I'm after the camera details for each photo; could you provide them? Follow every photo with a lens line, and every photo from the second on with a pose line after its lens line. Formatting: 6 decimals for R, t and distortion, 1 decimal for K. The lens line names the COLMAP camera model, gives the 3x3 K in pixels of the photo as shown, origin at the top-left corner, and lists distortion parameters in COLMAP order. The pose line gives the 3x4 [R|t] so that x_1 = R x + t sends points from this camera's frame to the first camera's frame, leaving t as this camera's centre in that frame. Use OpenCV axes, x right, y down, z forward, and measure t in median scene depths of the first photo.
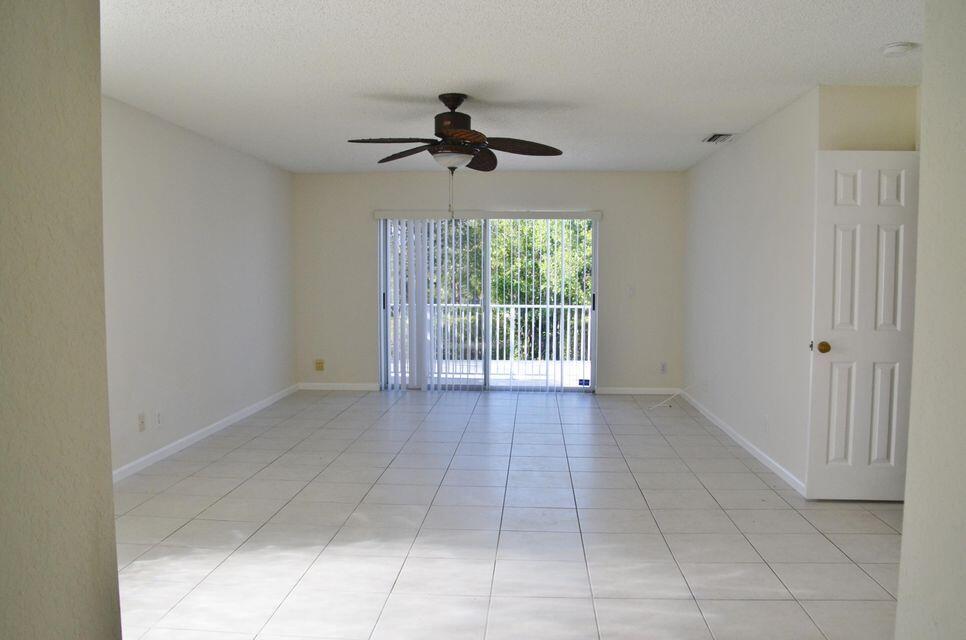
lens RADIAL K [[758.9, 0, 484.8], [0, 758.9, 328.2], [0, 0, 1]] dist [-0.165088, 0.113319]
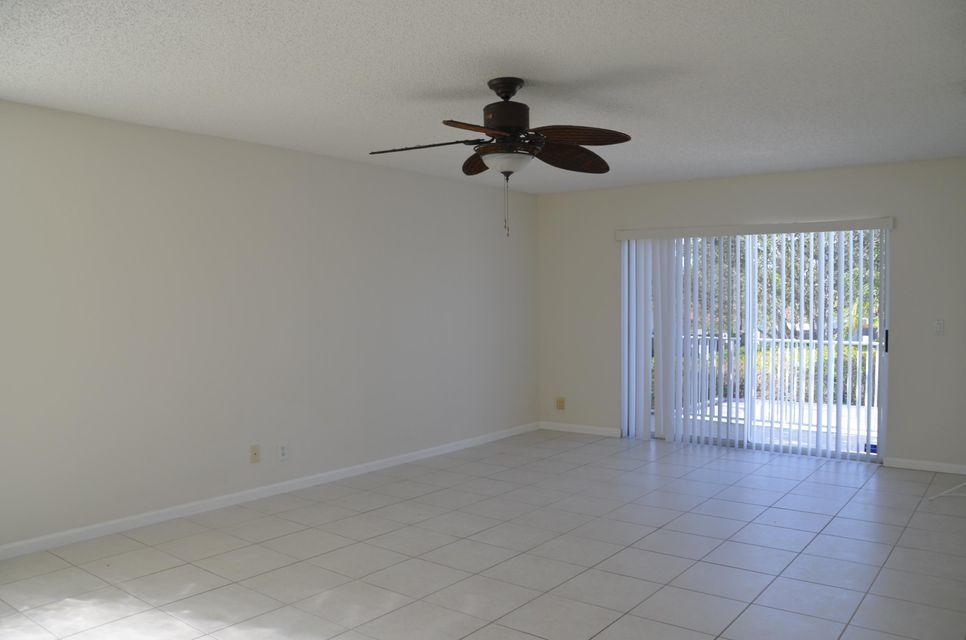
lens RADIAL K [[758.9, 0, 484.8], [0, 758.9, 328.2], [0, 0, 1]] dist [-0.165088, 0.113319]
pose [[0.832566, 0.013014, -0.553773, 0.340348], [-0.031784, 0.999199, -0.024305, -0.027397], [0.553013, 0.037836, 0.832313, 0.304668]]
